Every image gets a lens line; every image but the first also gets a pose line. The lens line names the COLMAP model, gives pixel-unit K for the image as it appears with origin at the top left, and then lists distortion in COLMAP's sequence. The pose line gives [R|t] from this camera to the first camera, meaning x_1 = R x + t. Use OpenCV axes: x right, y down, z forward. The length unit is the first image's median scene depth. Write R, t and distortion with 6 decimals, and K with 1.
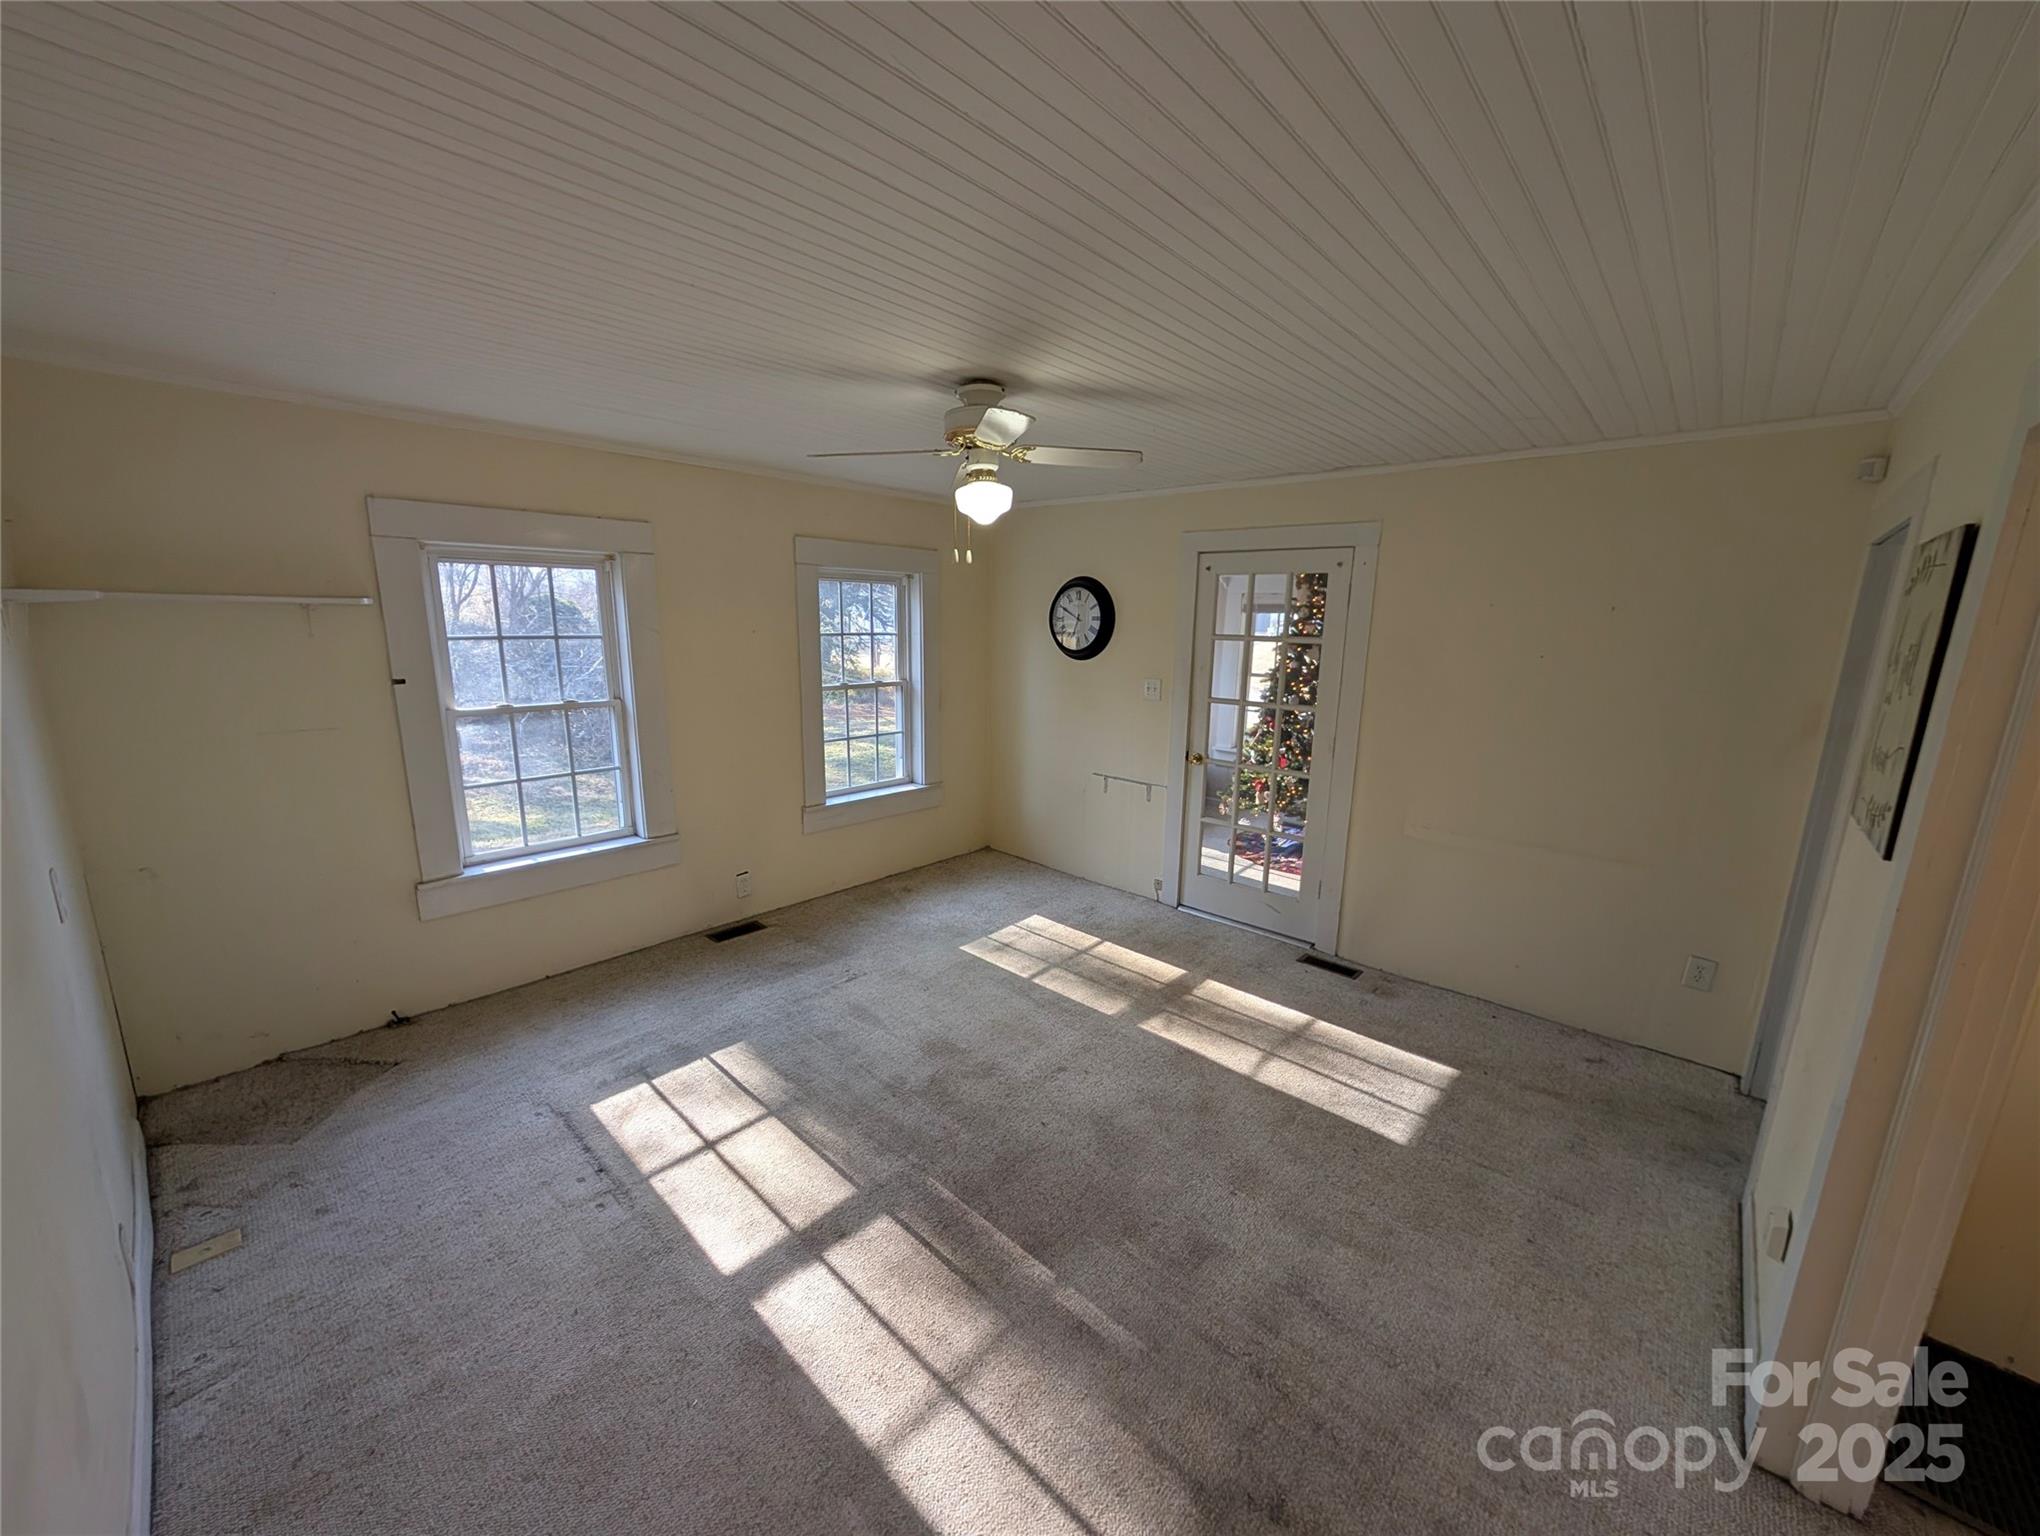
lens RADIAL K [[766.6, 0, 1020.0], [0, 766.6, 768.0], [0, 0, 1]] dist [0.001723, 0.000061]
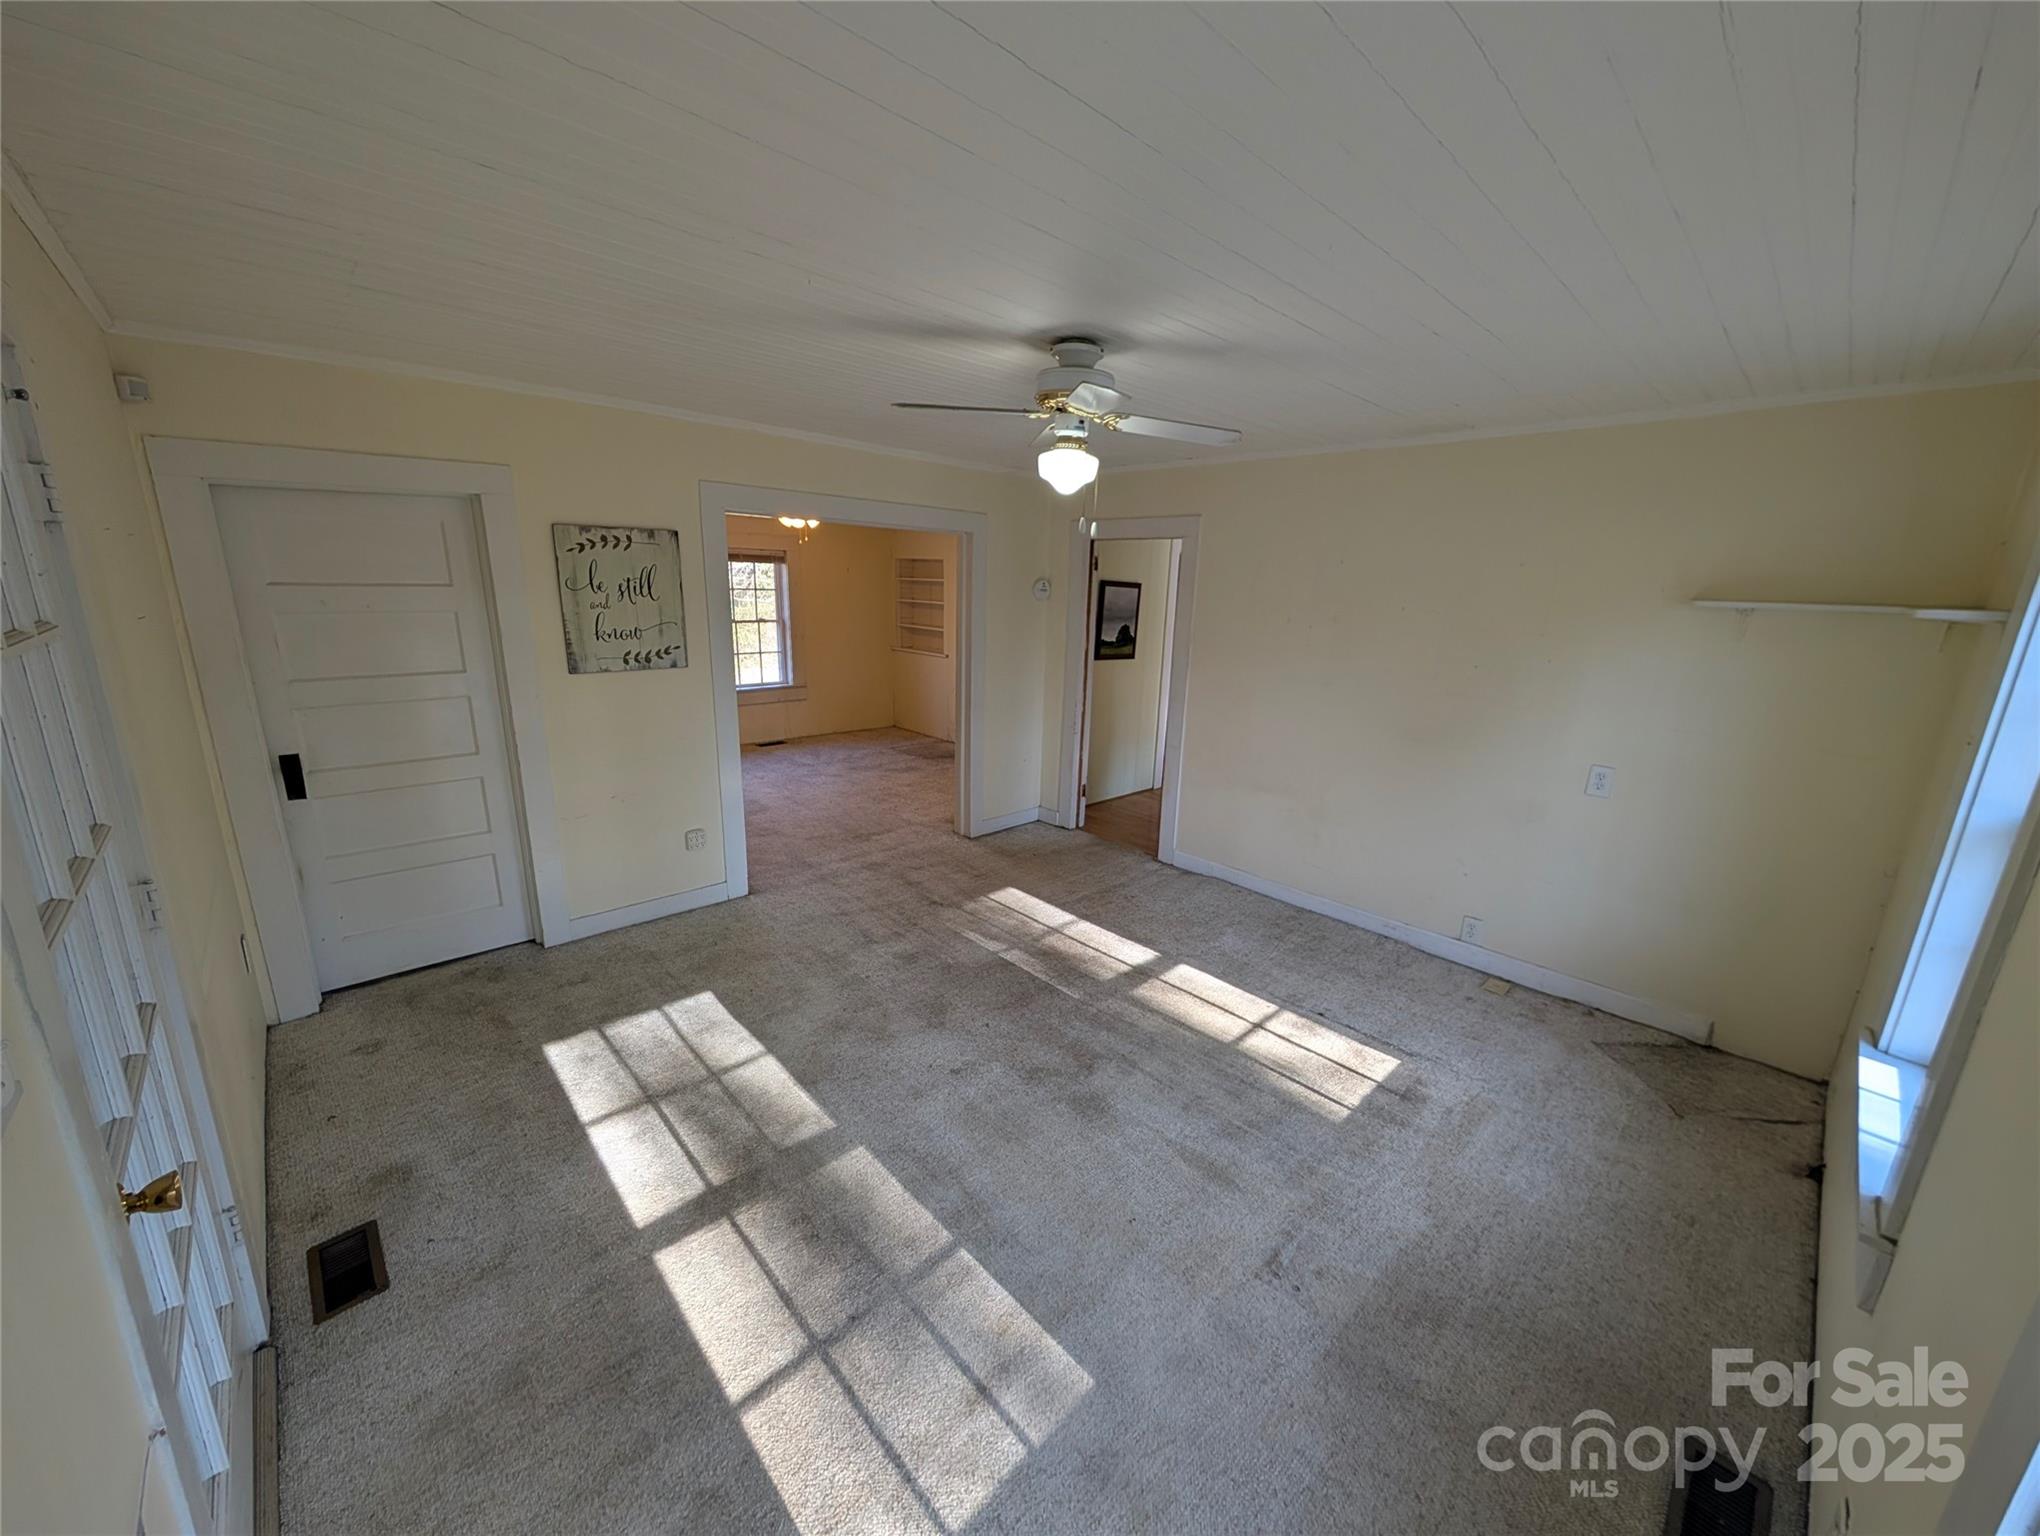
lens RADIAL K [[766.6, 0, 1020.0], [0, 766.6, 768.0], [0, 0, 1]] dist [0.001723, 0.000061]
pose [[-0.996431, -0.061276, 0.058052, -0.056633], [-0.030421, 0.902230, 0.430182, -0.351093], [-0.078736, 0.426880, -0.900874, 1.687762]]
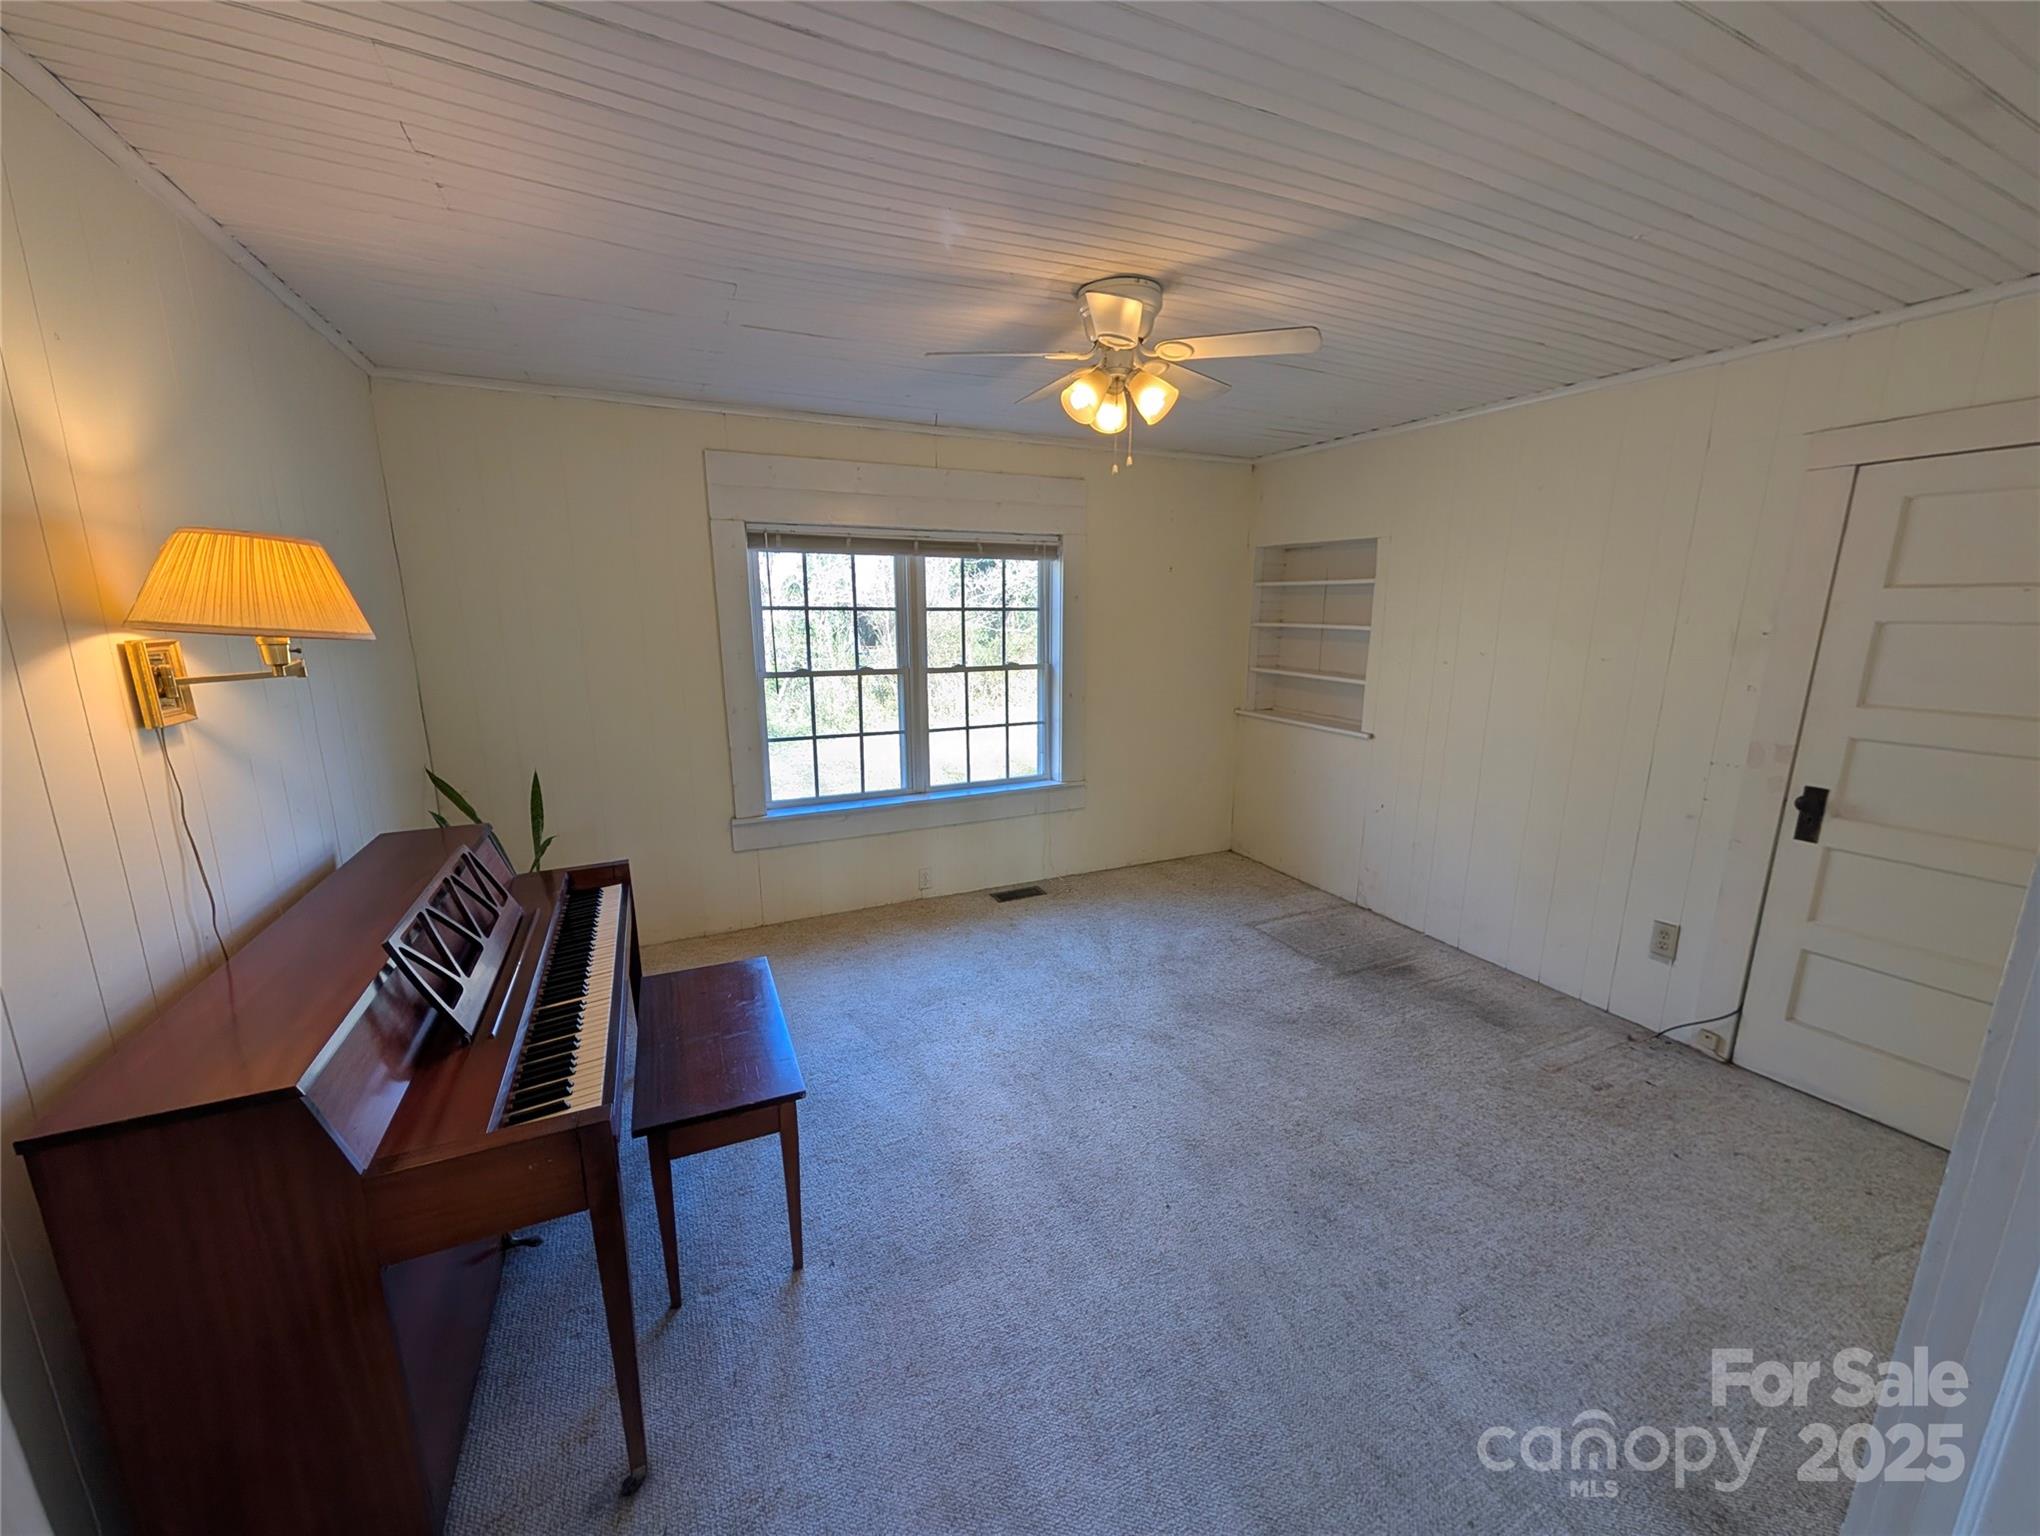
lens RADIAL K [[766.6, 0, 1020.0], [0, 766.6, 768.0], [0, 0, 1]] dist [0.001723, 0.000061]
pose [[-0.925363, -0.096620, 0.366563, 0.463540], [0.060437, 0.917002, 0.394277, -0.031387], [-0.374234, 0.387004, -0.842720, 0.419225]]
